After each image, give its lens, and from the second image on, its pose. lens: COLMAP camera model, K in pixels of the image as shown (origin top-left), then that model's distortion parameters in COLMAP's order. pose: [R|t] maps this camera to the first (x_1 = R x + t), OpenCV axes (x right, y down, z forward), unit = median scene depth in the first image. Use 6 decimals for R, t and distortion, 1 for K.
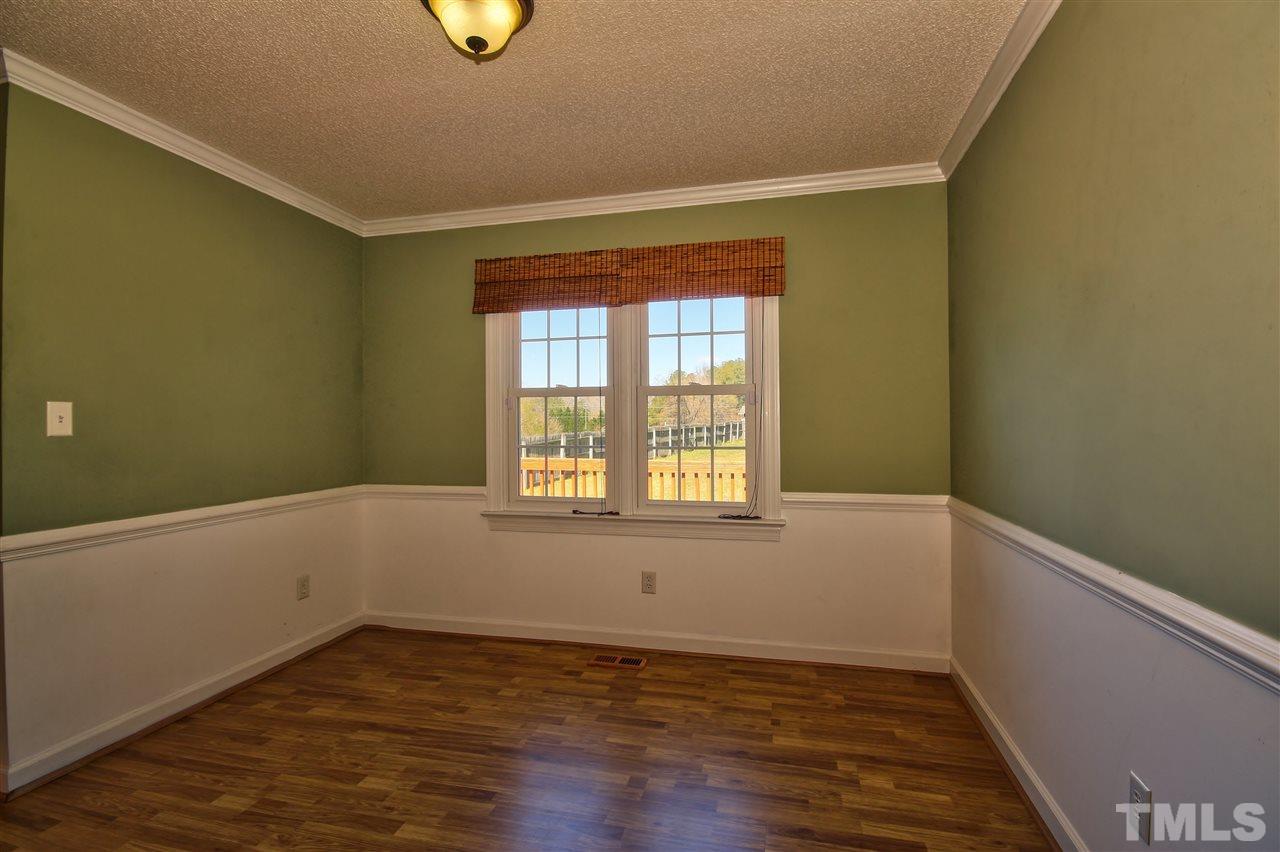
lens RADIAL K [[586.6, 0, 654.9], [0, 586.6, 424.9], [0, 0, 1]] dist [-0.000675, 0.000203]
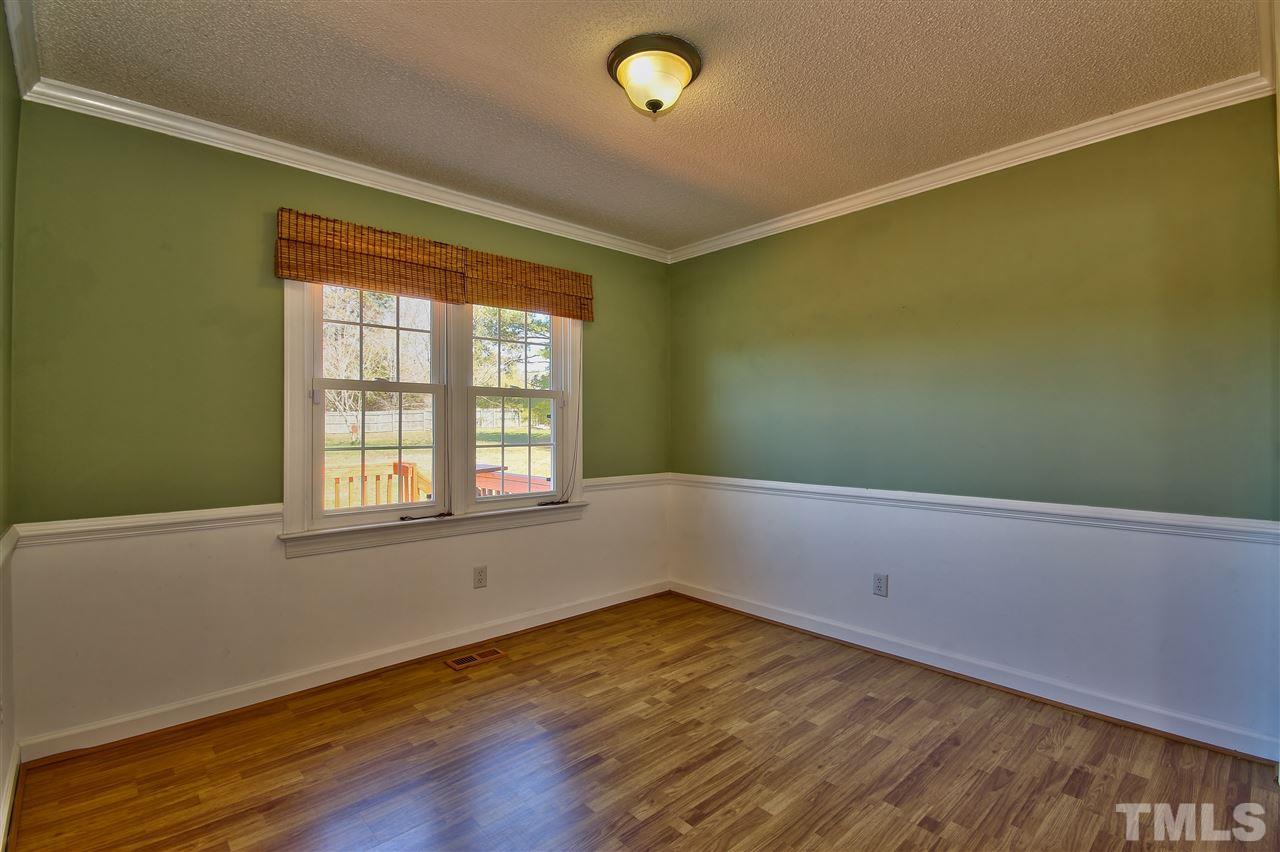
lens RADIAL K [[594.8, 0, 634.9], [0, 594.8, 422.5], [0, 0, 1]] dist [0.001144, -0.000474]
pose [[0.559580, 0.008863, 0.828729, -0.752991], [-0.002195, 0.999955, -0.009212, 0.006224], [-0.828773, 0.003336, 0.559575, 0.198351]]
